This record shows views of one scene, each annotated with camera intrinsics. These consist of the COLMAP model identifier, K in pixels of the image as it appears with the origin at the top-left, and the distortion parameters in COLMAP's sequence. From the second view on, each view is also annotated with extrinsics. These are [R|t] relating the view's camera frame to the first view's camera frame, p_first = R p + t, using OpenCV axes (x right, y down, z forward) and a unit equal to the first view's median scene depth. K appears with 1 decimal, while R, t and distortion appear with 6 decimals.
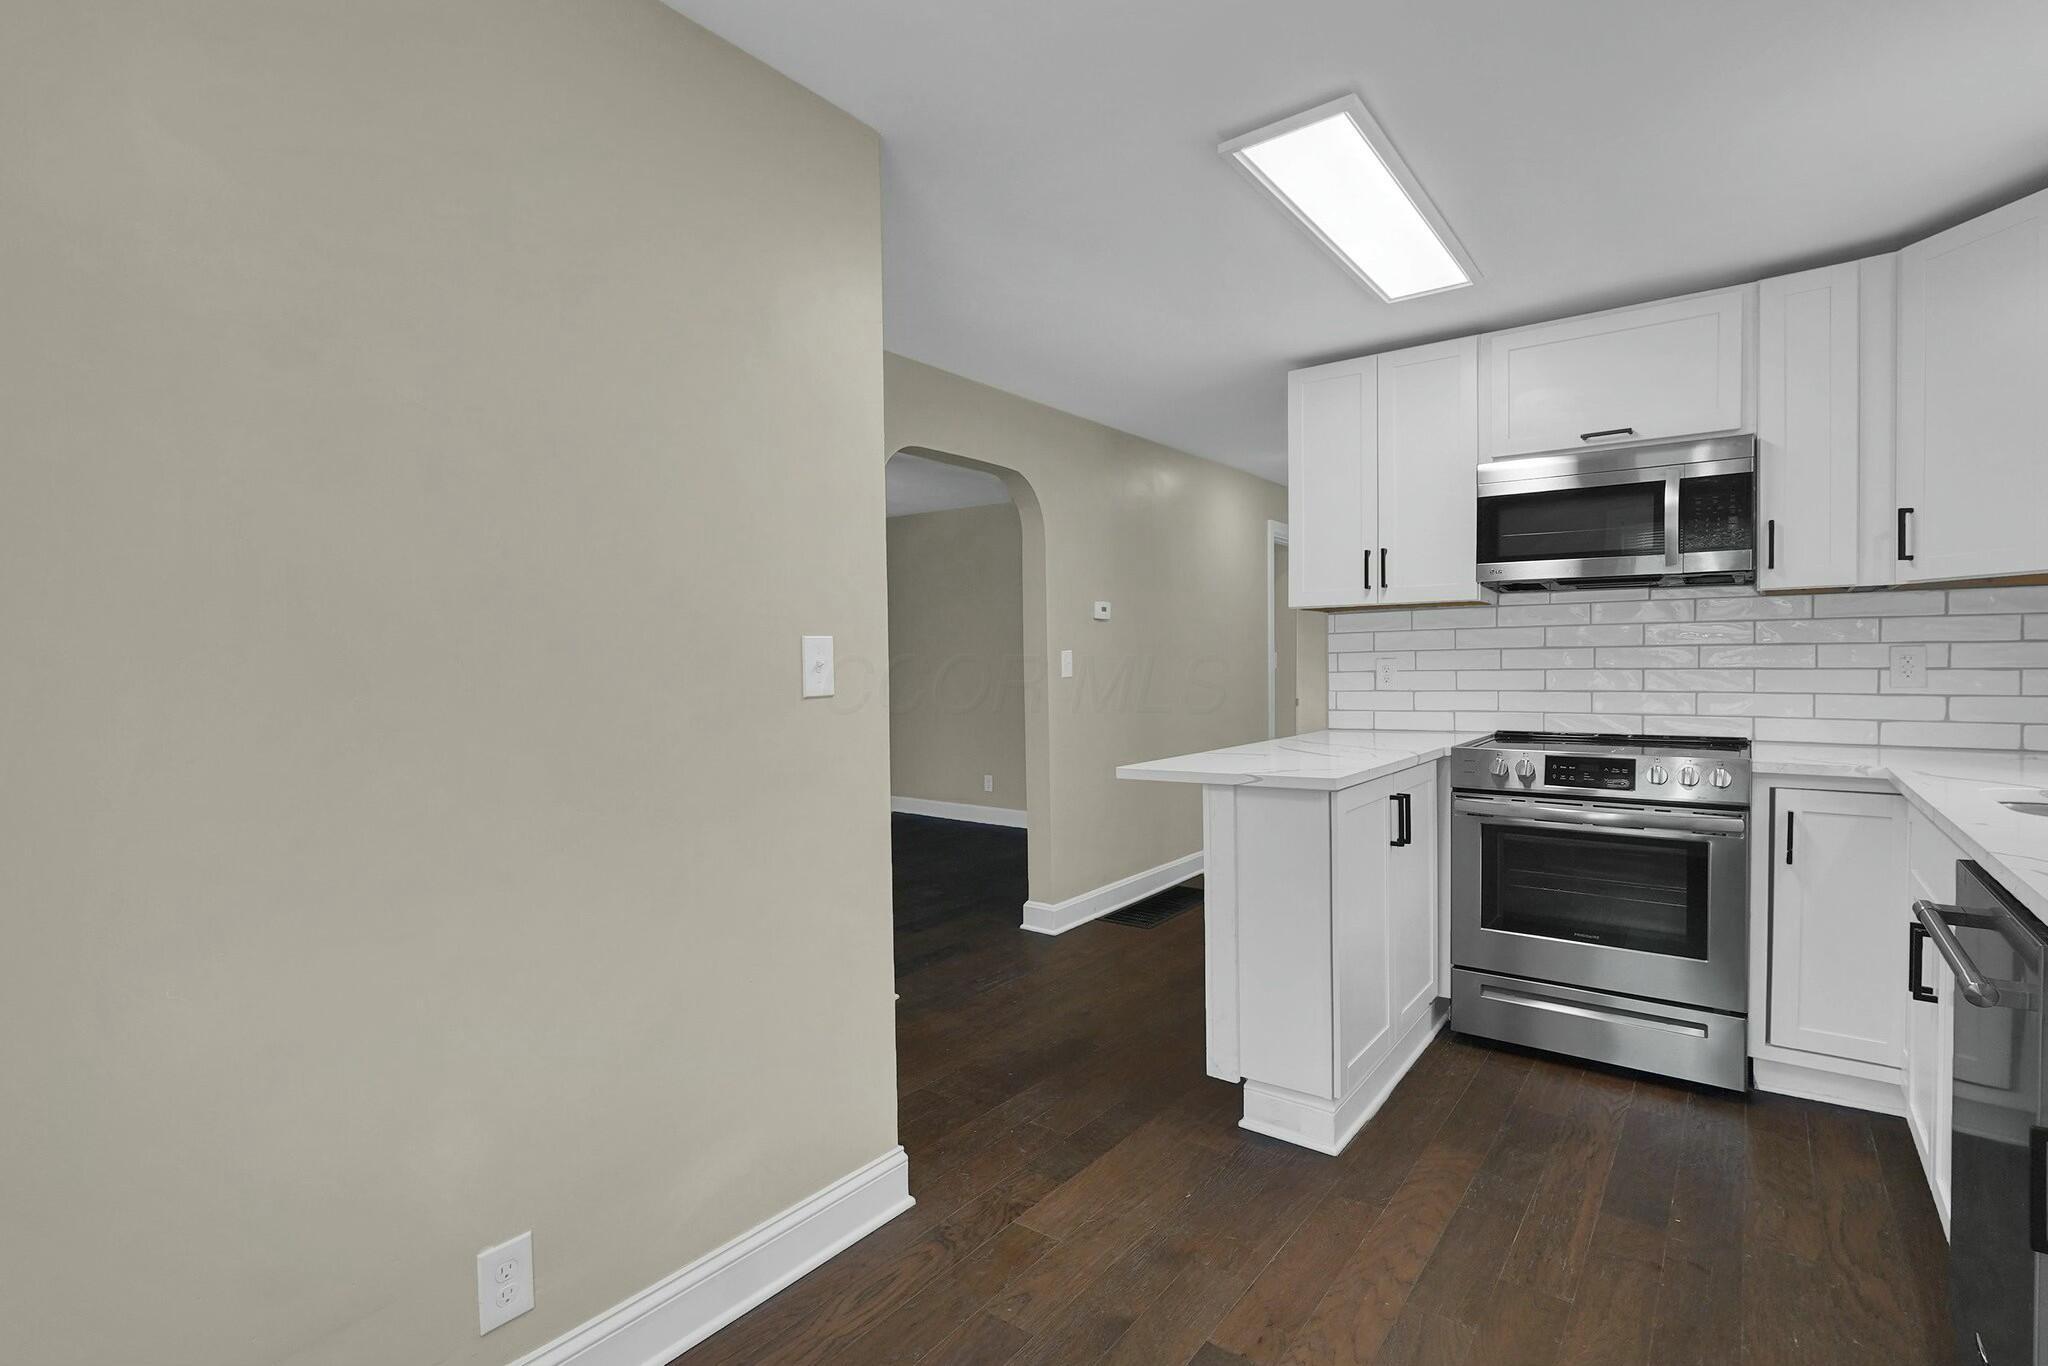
lens RADIAL K [[974.5, 0, 1033.9], [0, 974.5, 676.6], [0, 0, 1]] dist [0.000819, 0.000363]
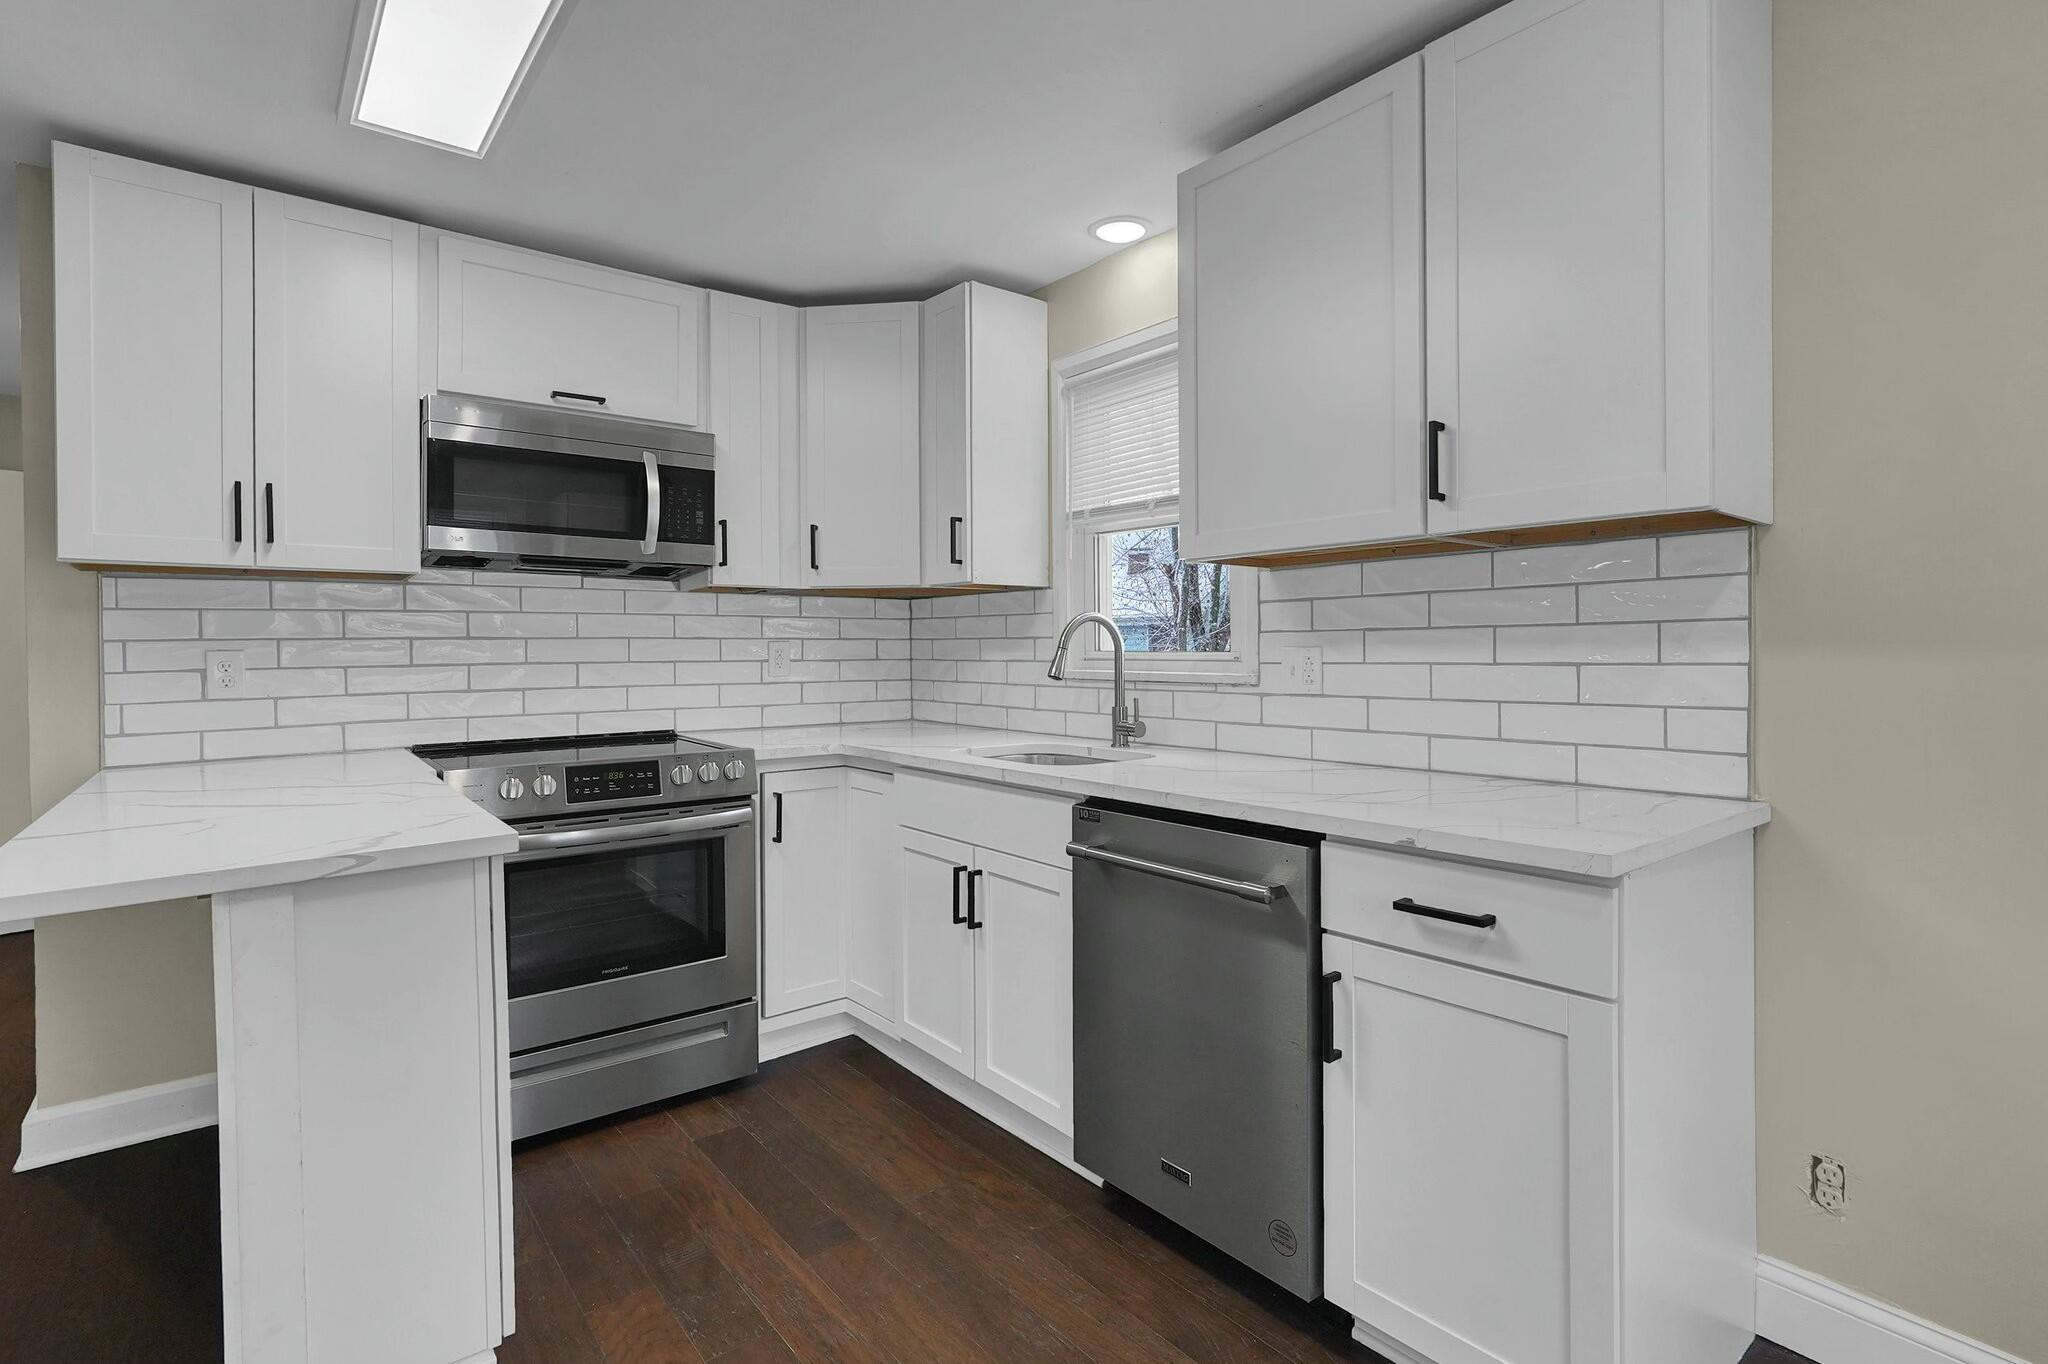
lens RADIAL K [[991.9, 0, 1015.7], [0, 991.9, 655.2], [0, 0, 1]] dist [0.000262, -0.000127]
pose [[0.263376, -0.000469, 0.964693, -0.187116], [0.016633, 0.999853, -0.004055, -0.004986], [-0.964550, 0.017114, 0.263345, 0.403541]]
